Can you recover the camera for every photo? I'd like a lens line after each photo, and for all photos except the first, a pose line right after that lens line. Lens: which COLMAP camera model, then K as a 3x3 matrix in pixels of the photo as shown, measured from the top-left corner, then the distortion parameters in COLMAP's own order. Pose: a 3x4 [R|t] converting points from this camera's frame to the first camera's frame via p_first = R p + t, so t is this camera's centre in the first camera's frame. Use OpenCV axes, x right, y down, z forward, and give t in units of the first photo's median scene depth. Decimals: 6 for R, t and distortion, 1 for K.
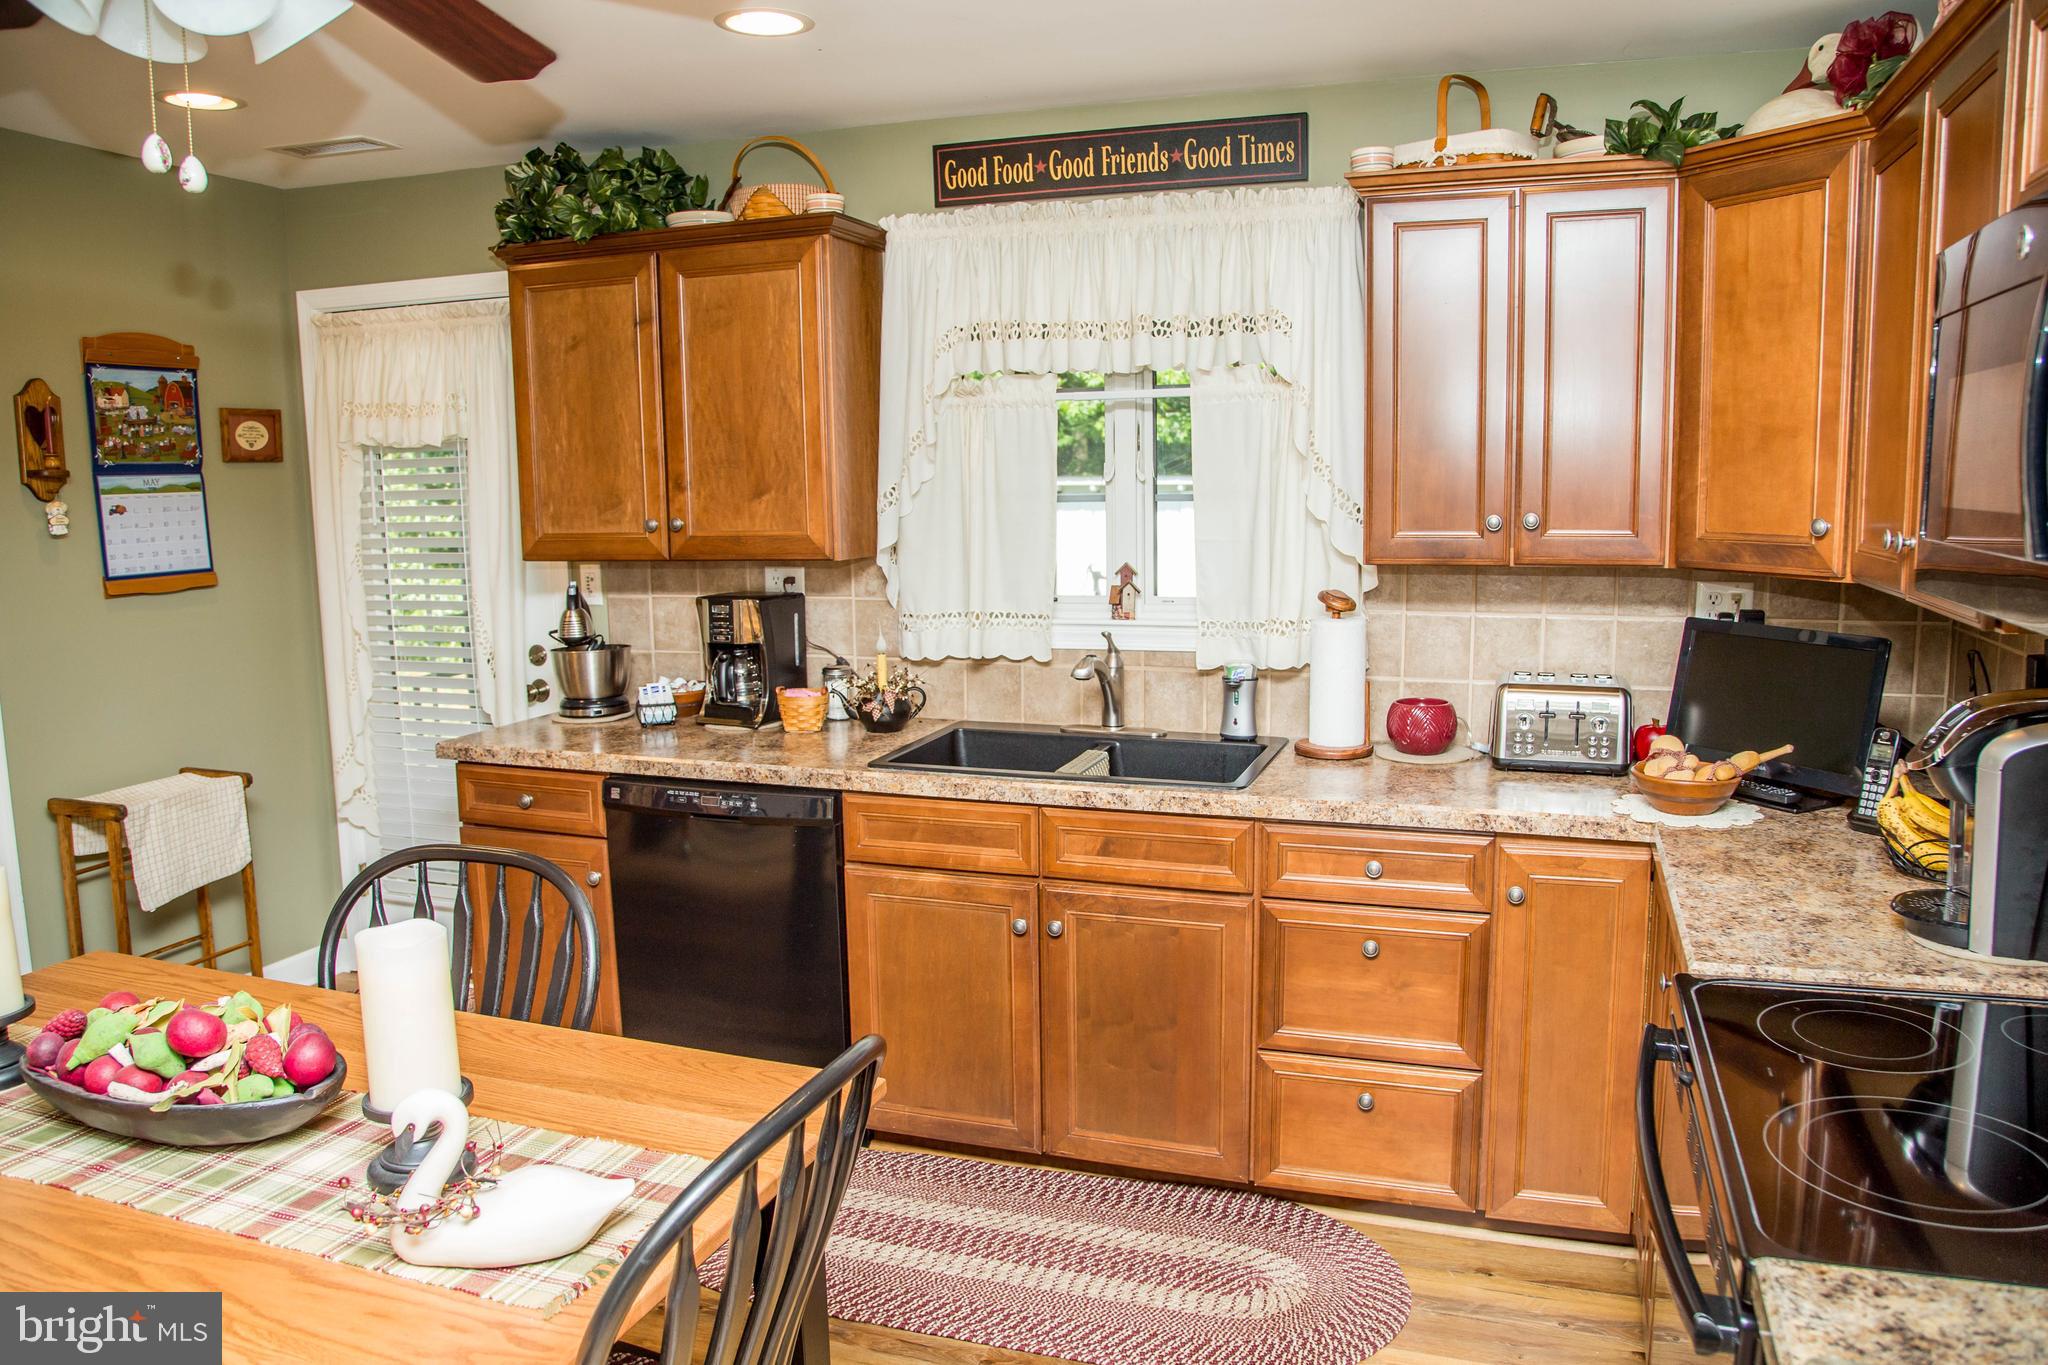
lens RADIAL K [[1408.1, 0, 1024.8], [0, 1408.1, 698.5], [0, 0, 1]] dist [-0.119961, 0.072967]
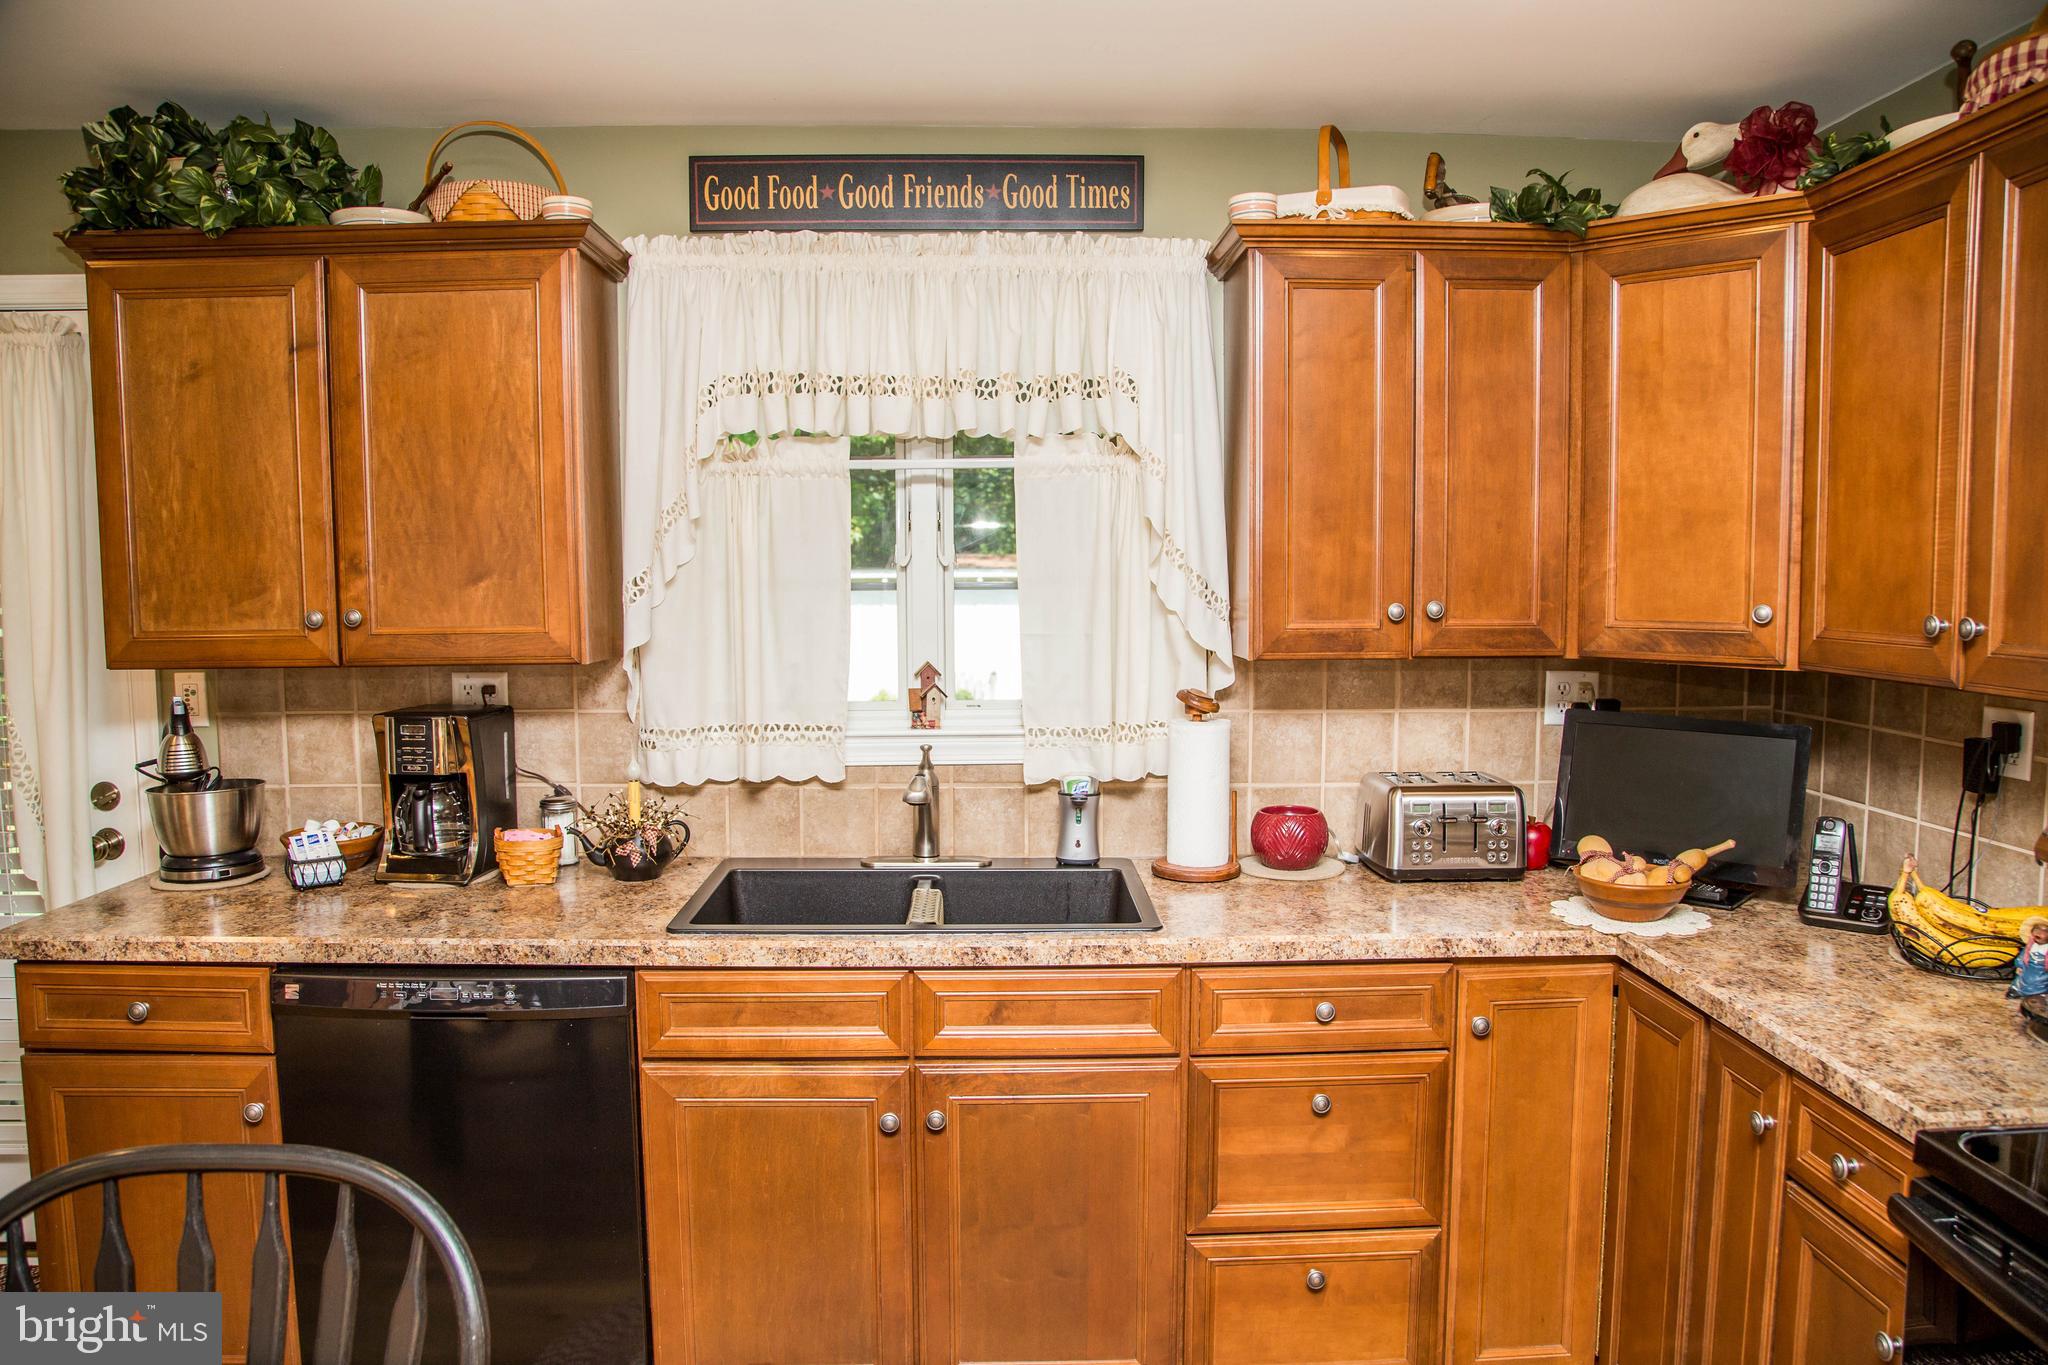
lens RADIAL K [[1387.6, 0, 1022.5], [0, 1387.6, 703.0], [0, 0, 1]] dist [-0.112884, 0.064163]
pose [[0.936440, -0.023581, 0.350033, -0.179641], [0.045521, 0.997471, -0.054586, -0.025136], [-0.347861, 0.067050, 0.935145, 0.212148]]
